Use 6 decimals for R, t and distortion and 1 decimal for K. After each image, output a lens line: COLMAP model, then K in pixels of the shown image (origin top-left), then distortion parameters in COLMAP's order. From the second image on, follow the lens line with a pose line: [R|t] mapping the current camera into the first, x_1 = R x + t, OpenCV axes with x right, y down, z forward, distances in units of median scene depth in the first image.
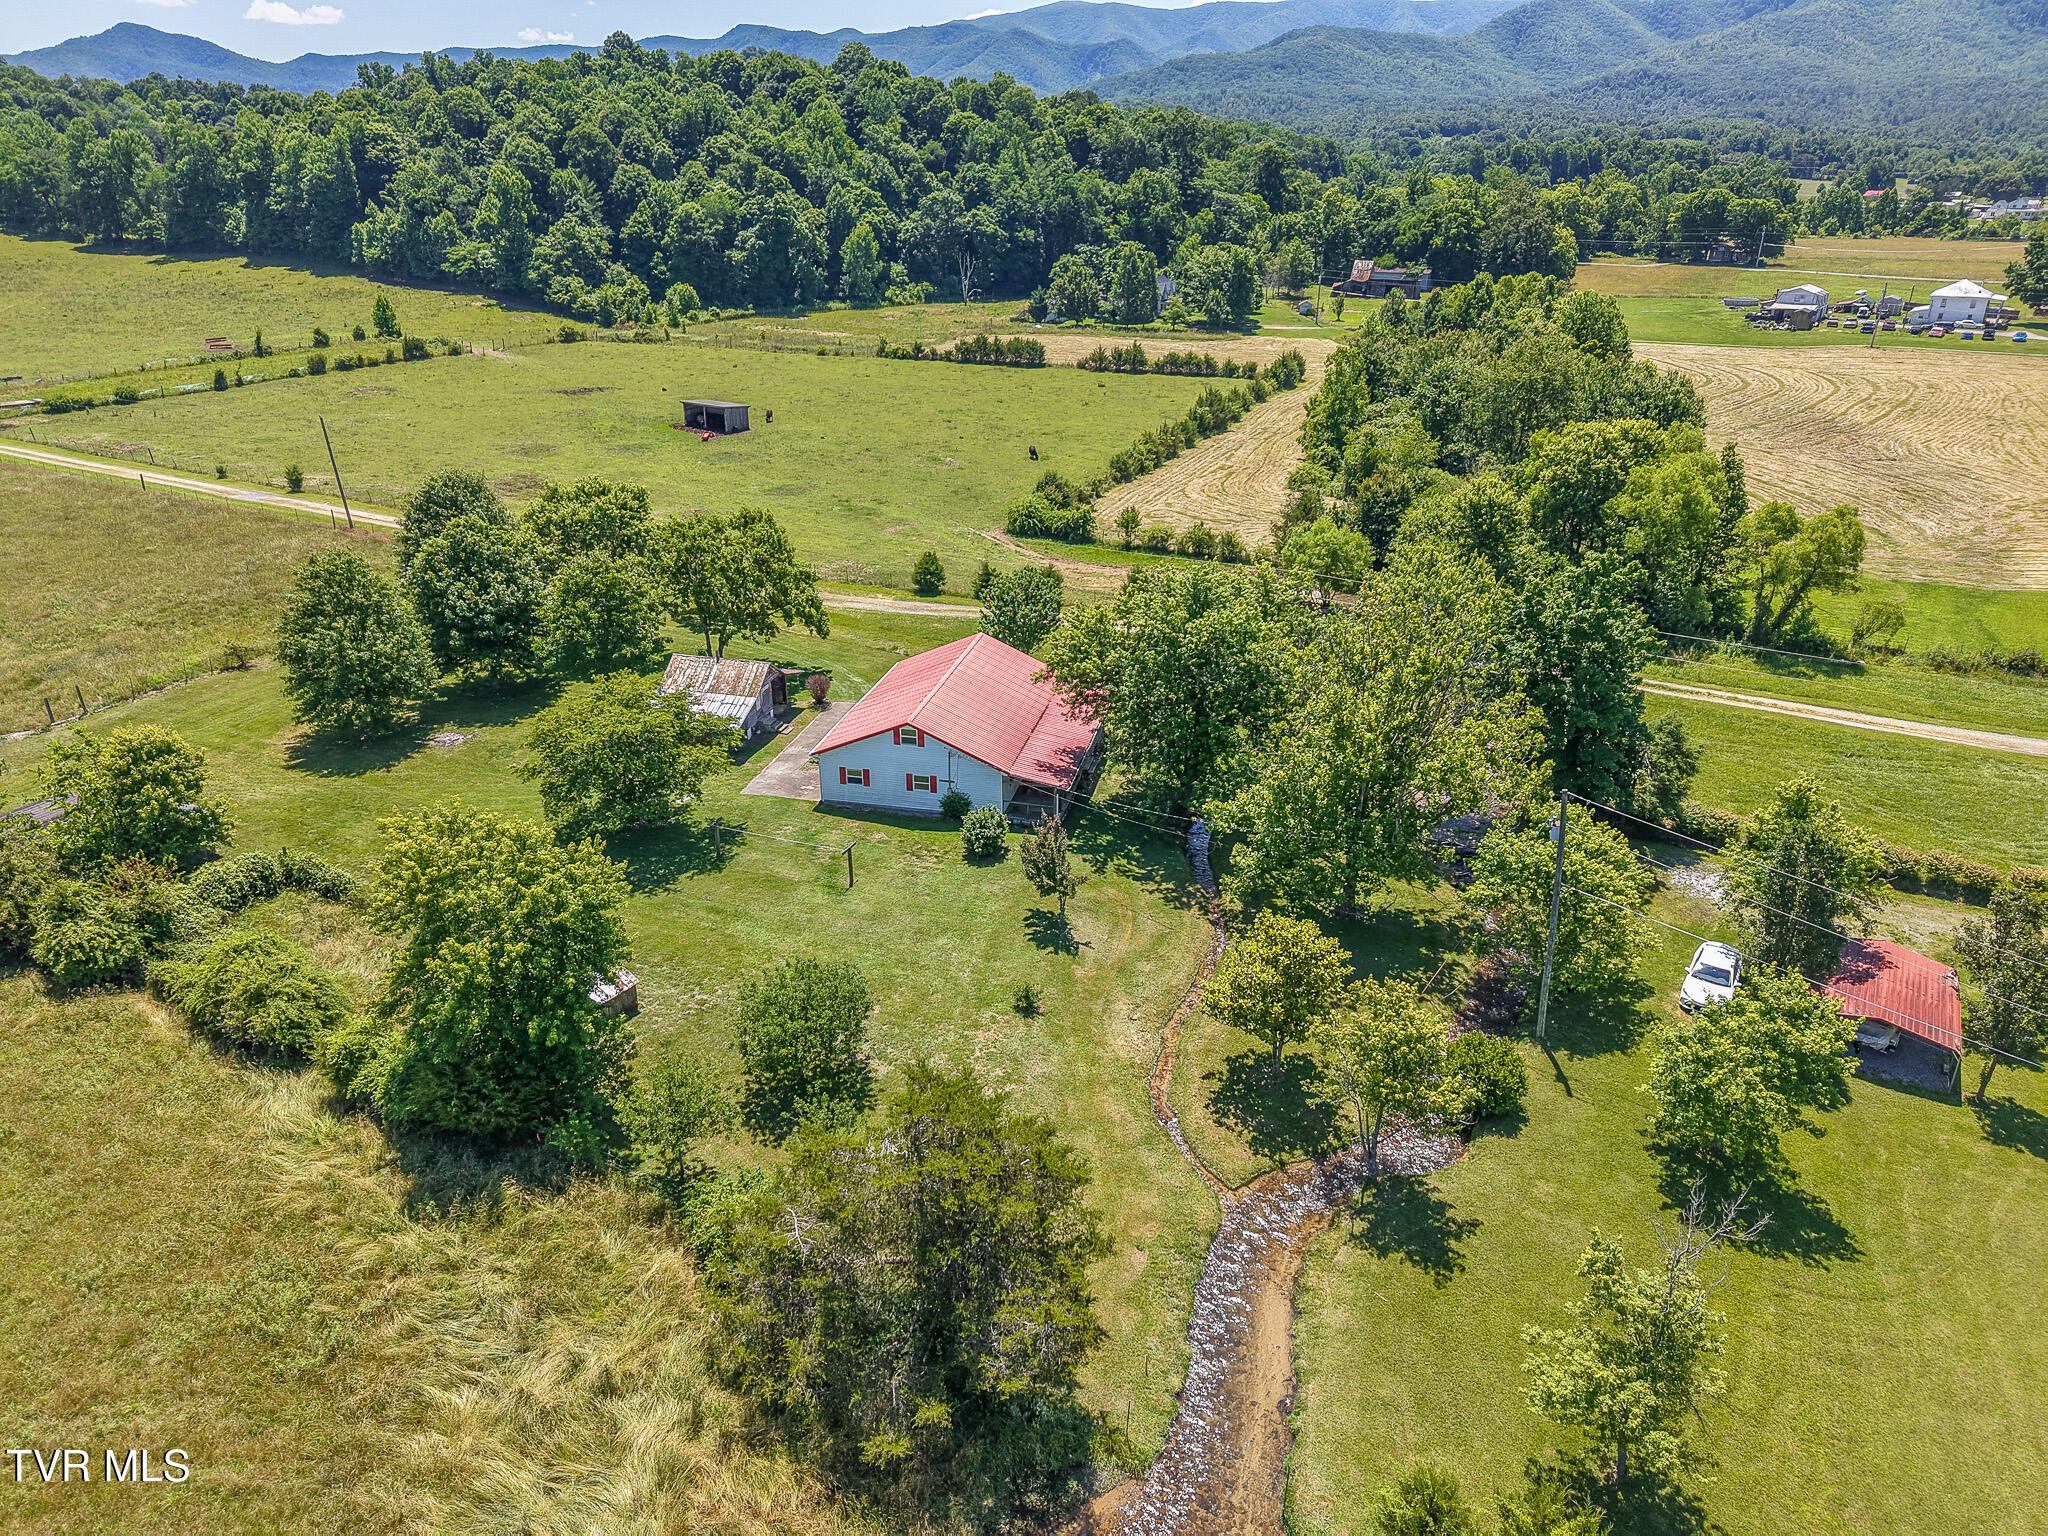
lens RADIAL K [[1406.0, 0, 1013.5], [0, 1406.0, 770.1], [0, 0, 1]] dist [0.030096, -0.029741]
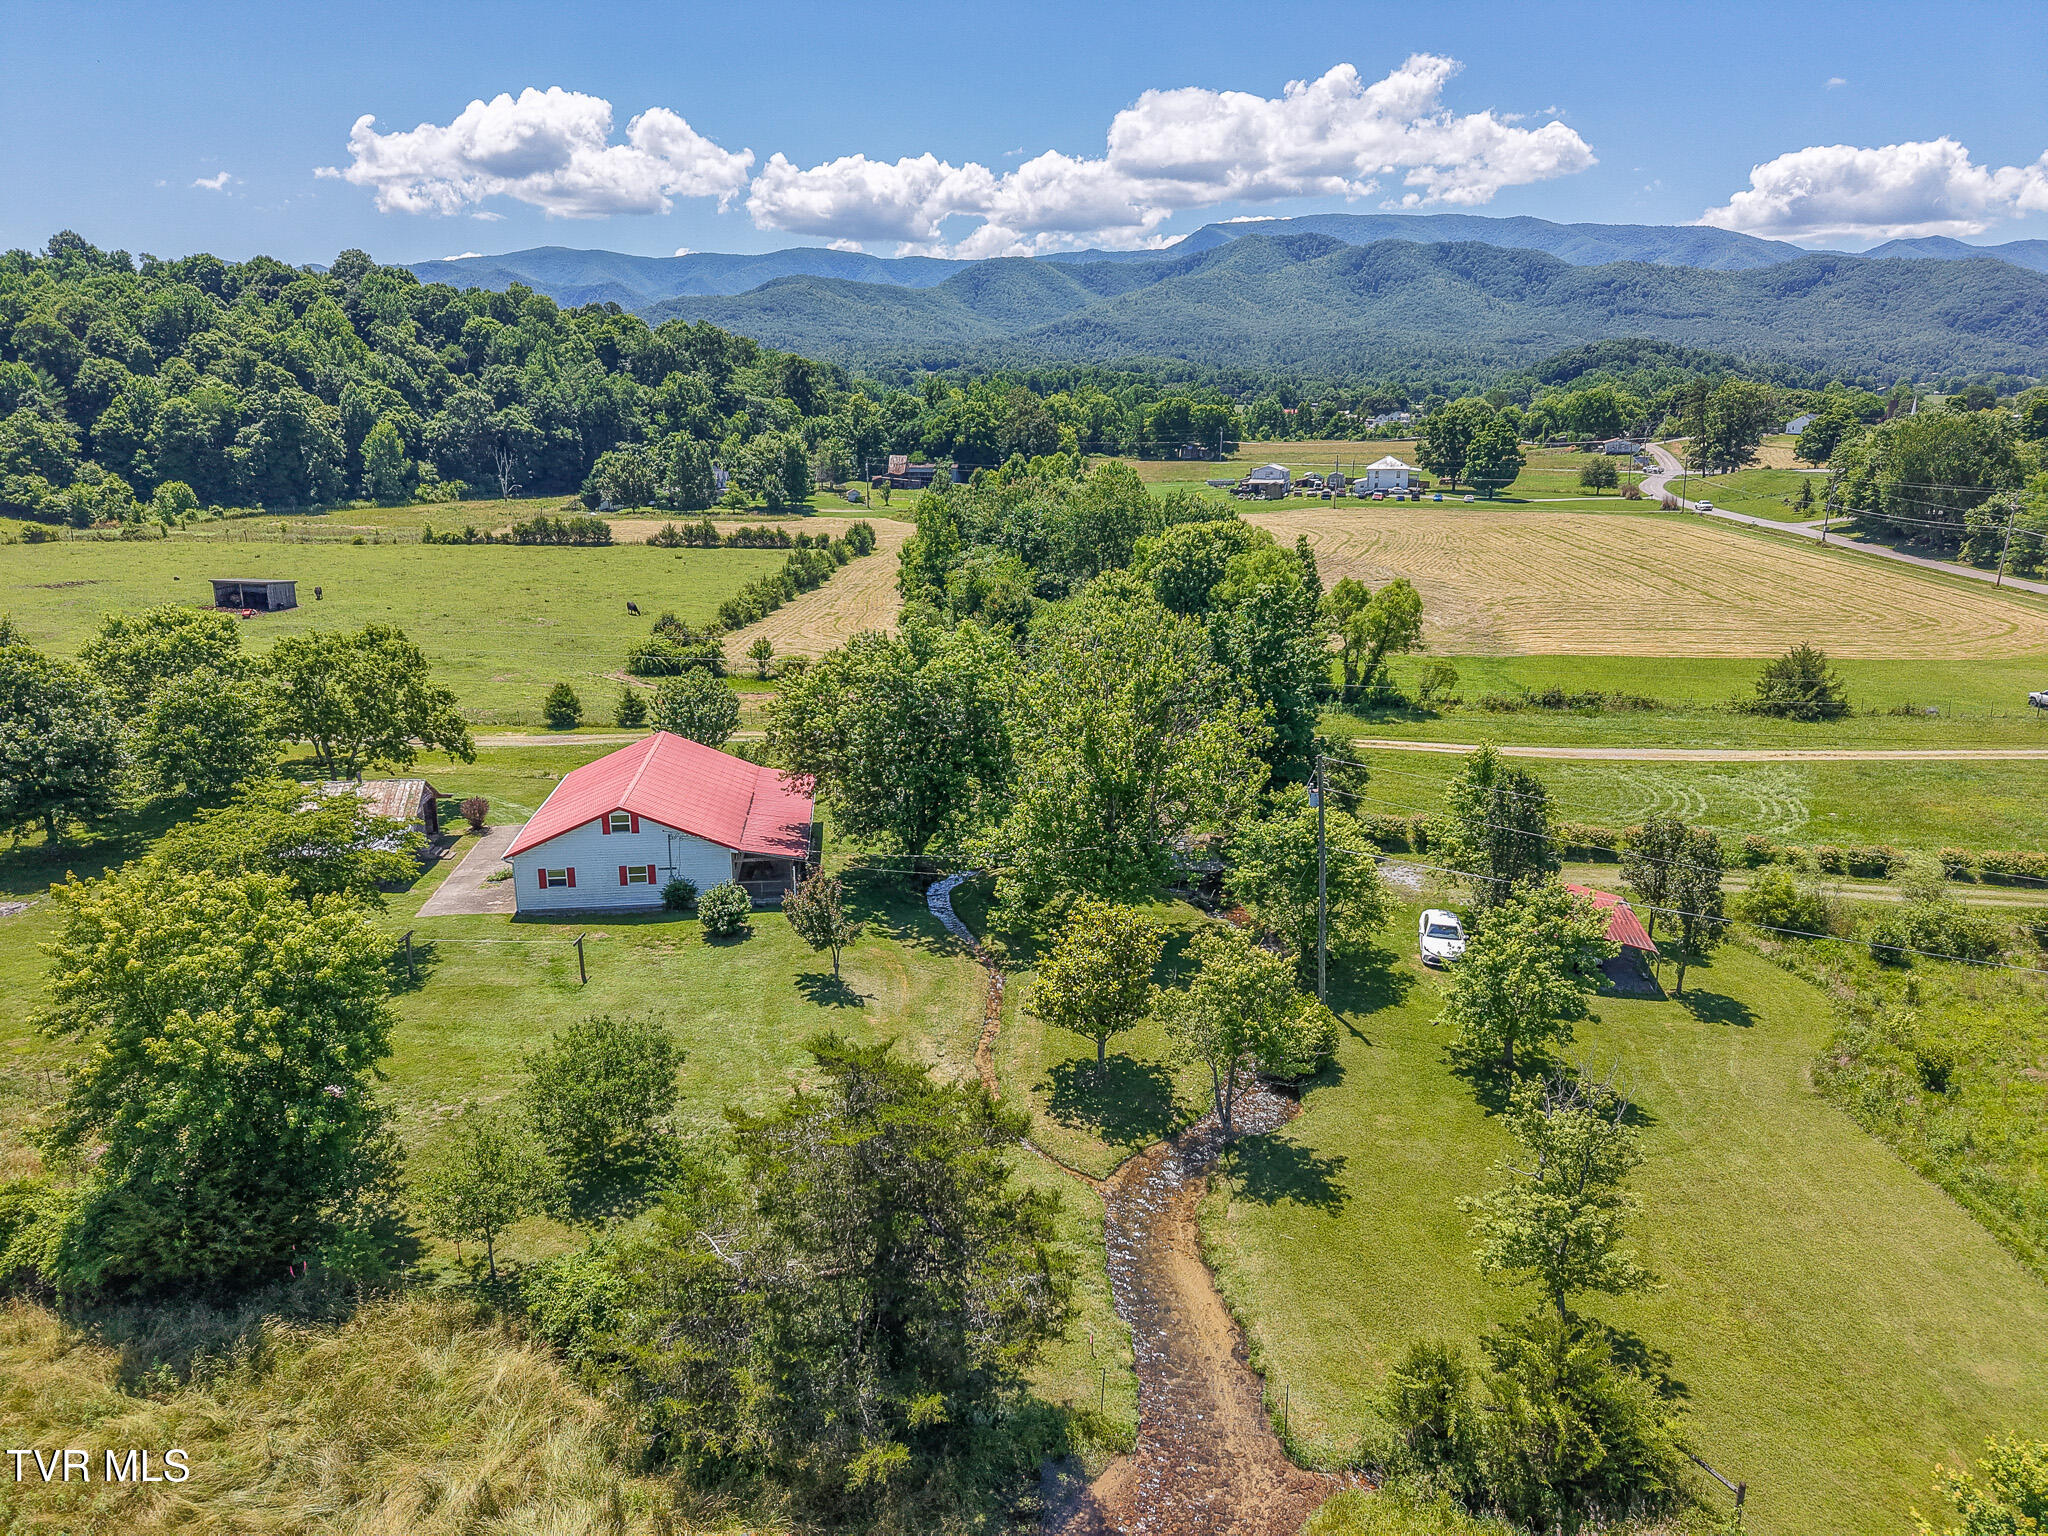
lens RADIAL K [[1406.0, 0, 1032.3], [0, 1406.0, 762.6], [0, 0, 1]] dist [0.030096, -0.029741]
pose [[0.939257, -0.088230, 0.331680, -0.116356], [0.139109, 0.981320, -0.132890, 0.090214], [-0.313759, 0.170958, 0.933985, 0.049139]]
